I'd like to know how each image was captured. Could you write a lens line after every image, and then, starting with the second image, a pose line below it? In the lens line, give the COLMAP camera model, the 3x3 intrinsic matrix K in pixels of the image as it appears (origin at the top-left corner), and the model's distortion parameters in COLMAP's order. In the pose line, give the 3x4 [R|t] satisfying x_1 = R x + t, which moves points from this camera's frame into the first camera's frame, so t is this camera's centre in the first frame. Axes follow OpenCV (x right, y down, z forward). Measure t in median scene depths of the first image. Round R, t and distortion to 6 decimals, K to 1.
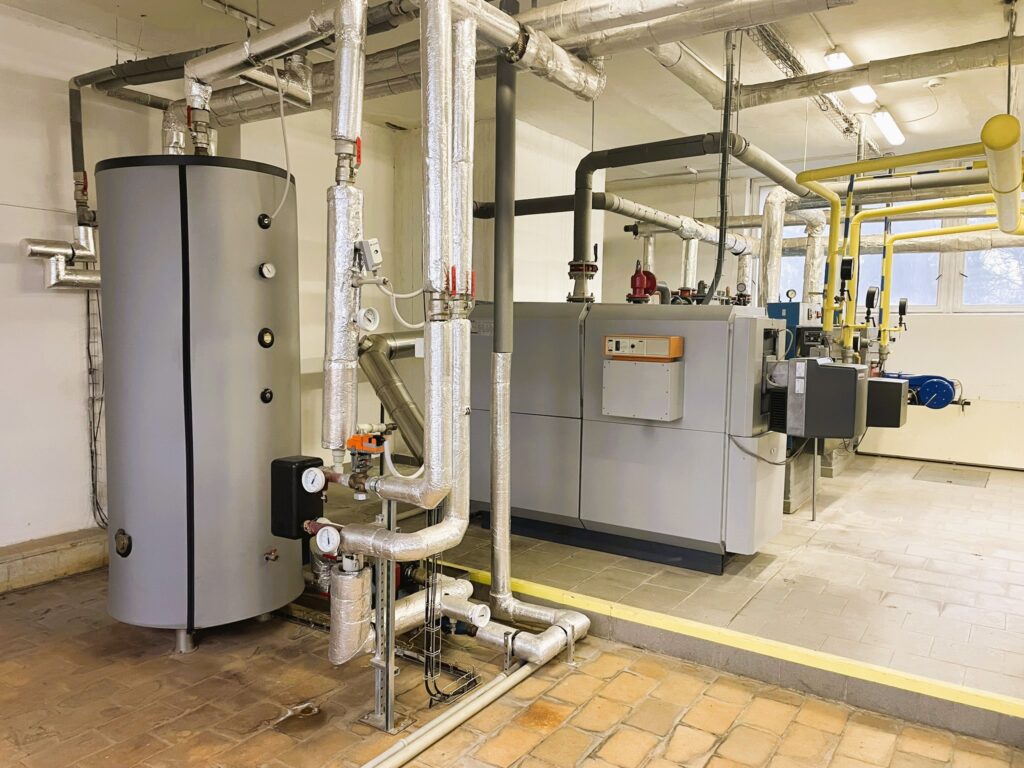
lens RADIAL K [[764.4, 0, 512.2], [0, 764.4, 386.9], [0, 0, 1]] dist [0.047872, -0.032311]
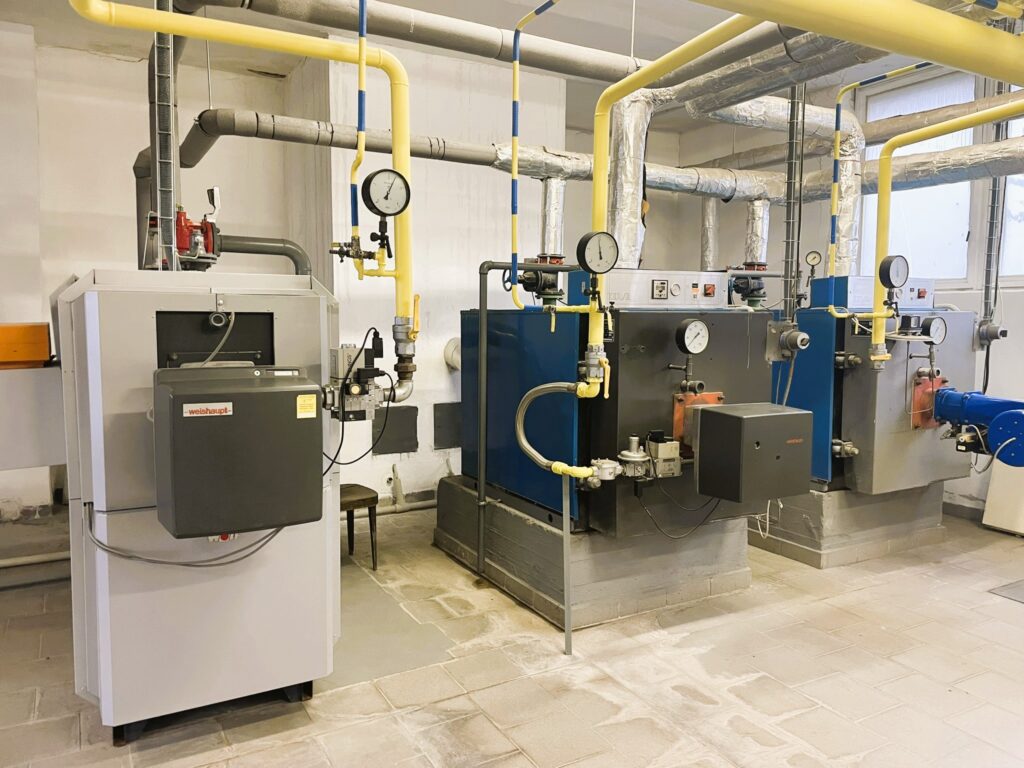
lens RADIAL K [[764.4, 0, 511.7], [0, 764.4, 375.1], [0, 0, 1]] dist [0.047872, -0.032311]
pose [[0.890341, 0.046284, -0.452936, 0.699819], [-0.037499, 0.998894, 0.028360, -0.061985], [0.453747, -0.008266, 0.891092, 0.527736]]
